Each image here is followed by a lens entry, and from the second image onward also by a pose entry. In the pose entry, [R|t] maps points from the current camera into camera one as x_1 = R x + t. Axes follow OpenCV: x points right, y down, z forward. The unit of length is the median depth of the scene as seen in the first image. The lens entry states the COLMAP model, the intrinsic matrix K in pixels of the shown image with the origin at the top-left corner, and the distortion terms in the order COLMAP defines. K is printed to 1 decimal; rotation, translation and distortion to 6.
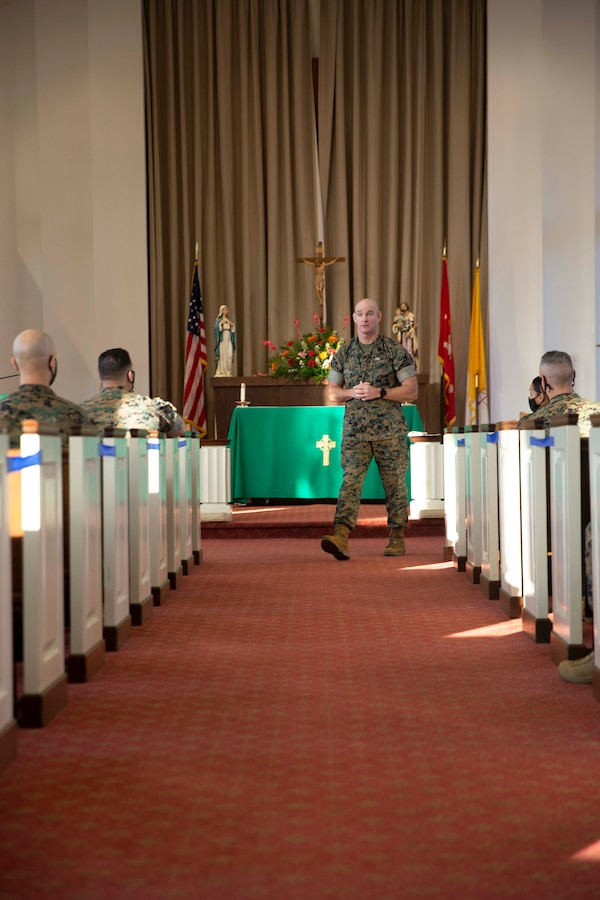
lens RADIAL K [[1394.5, 0, 300.0], [0, 1394.5, 450.0], [0, 0, 1]] dist [0.060114, -0.050024]
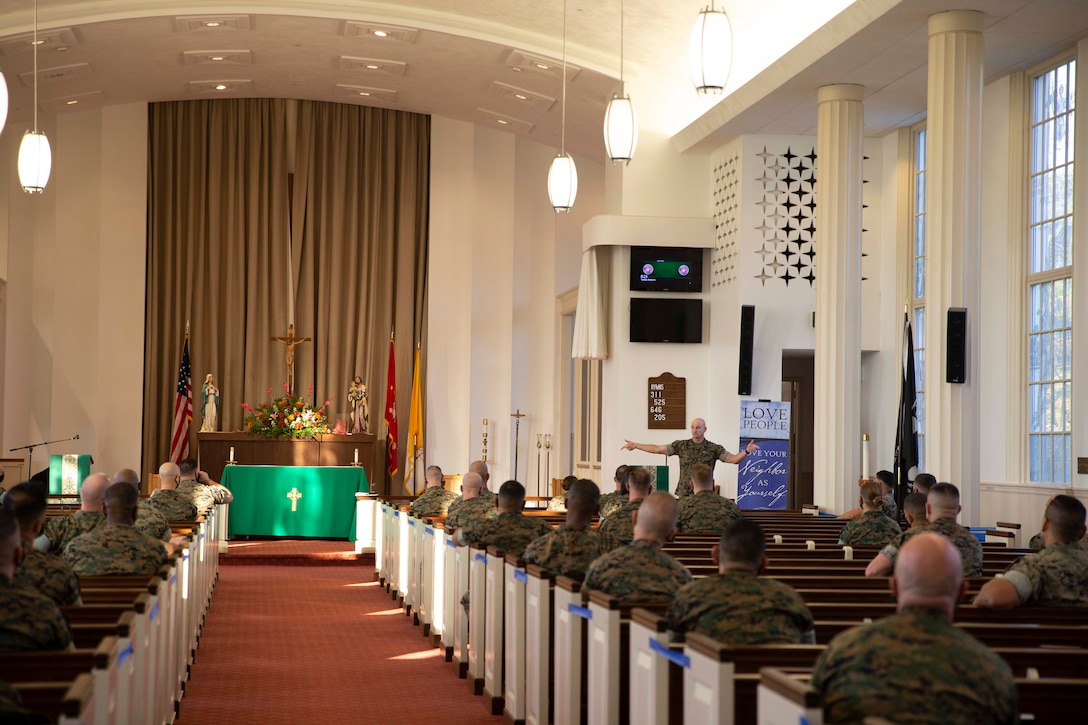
lens RADIAL K [[1685.8, 0, 544.6], [0, 1685.8, 417.8], [0, 0, 1]] dist [0.060114, -0.050024]
pose [[0.983149, 0.031653, 0.180044, -0.031540], [-0.027097, 0.999249, -0.027709, -0.032004], [-0.180785, 0.022364, 0.983268, -0.507627]]
